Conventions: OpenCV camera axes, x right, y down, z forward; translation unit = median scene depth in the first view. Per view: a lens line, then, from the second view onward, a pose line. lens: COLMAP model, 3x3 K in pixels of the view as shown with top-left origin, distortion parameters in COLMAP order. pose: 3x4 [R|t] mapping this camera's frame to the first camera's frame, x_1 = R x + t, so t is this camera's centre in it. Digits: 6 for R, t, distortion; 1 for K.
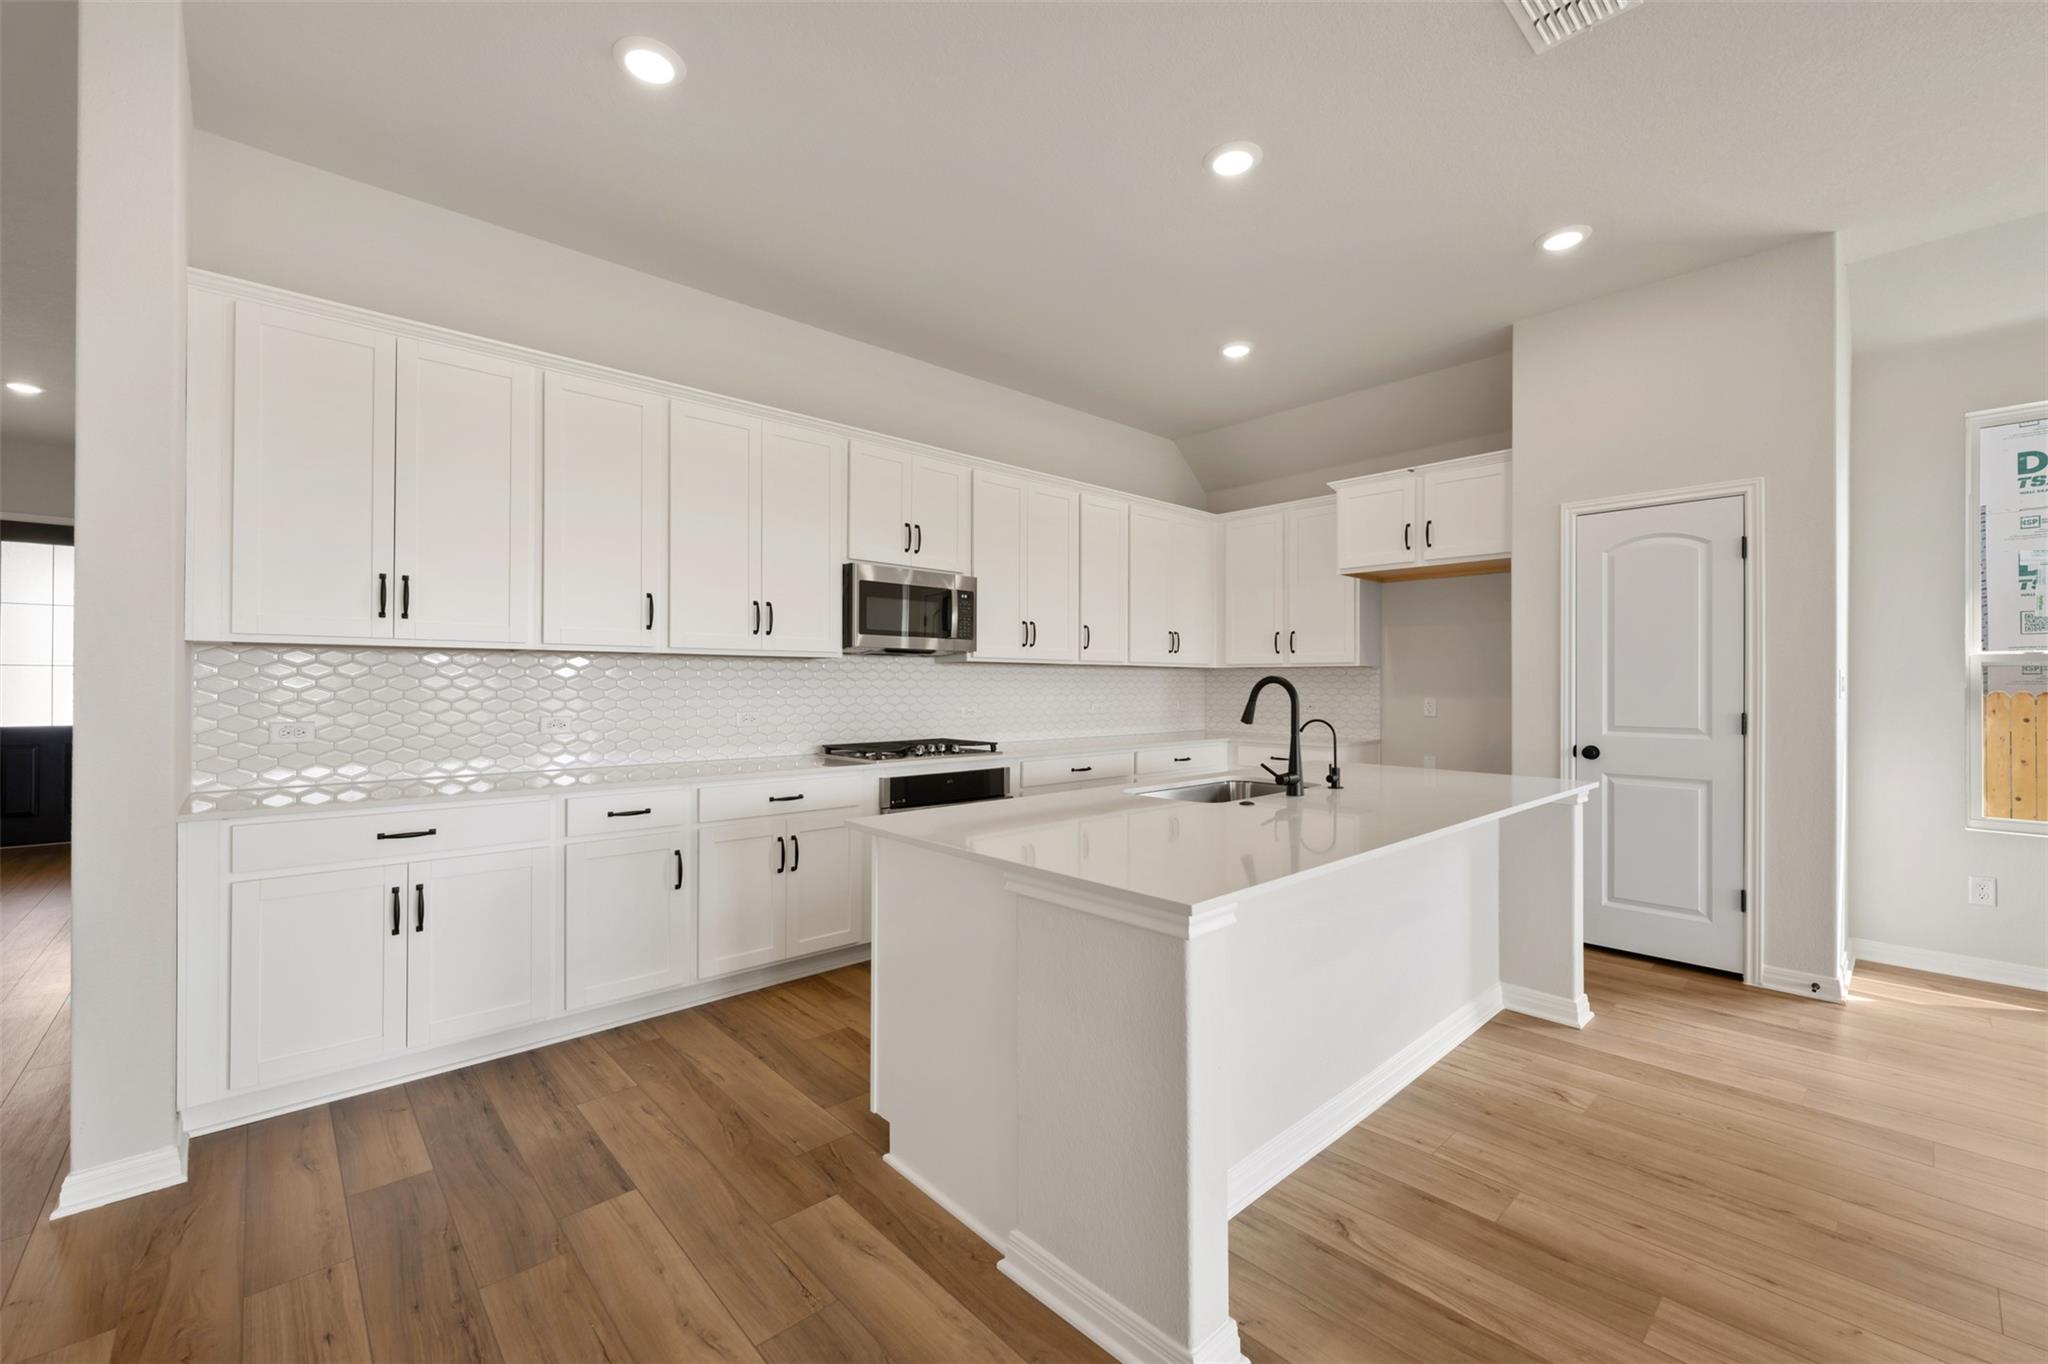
lens RADIAL K [[845.1, 0, 1026.6], [0, 845.1, 673.8], [0, 0, 1]] dist [0.000142, -0.000159]
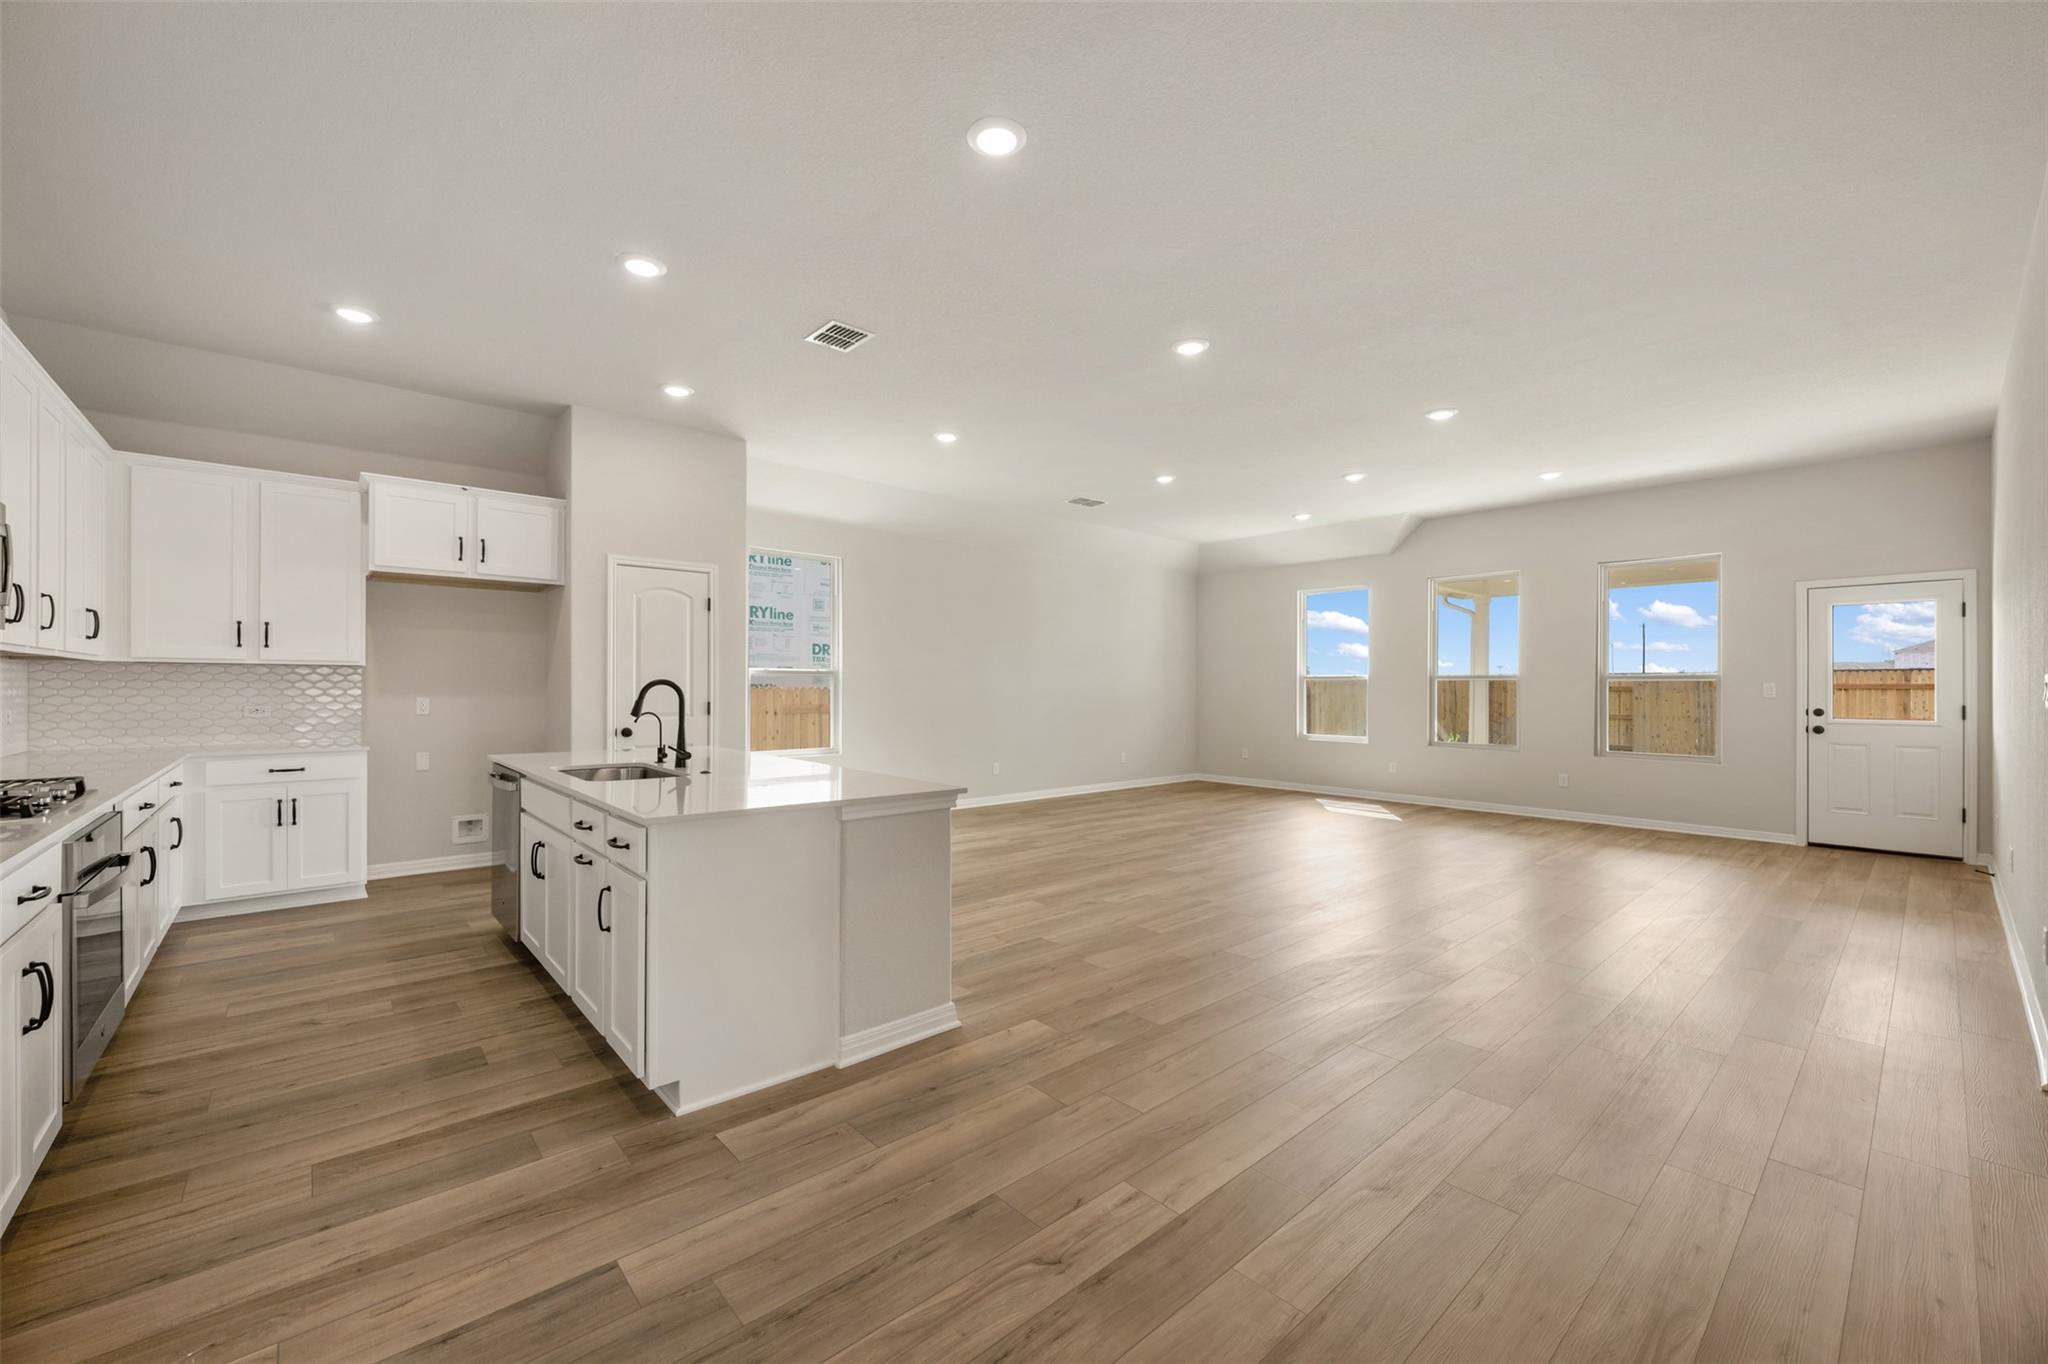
lens RADIAL K [[810.0, 0, 1019.9], [0, 810.0, 685.8], [0, 0, 1]] dist [-0.001855, 0.000588]
pose [[0.024273, -0.002165, 0.999703, -0.737526], [-0.014695, 0.999889, 0.002522, 0.001130], [-0.999597, -0.014752, 0.024238, 0.322103]]
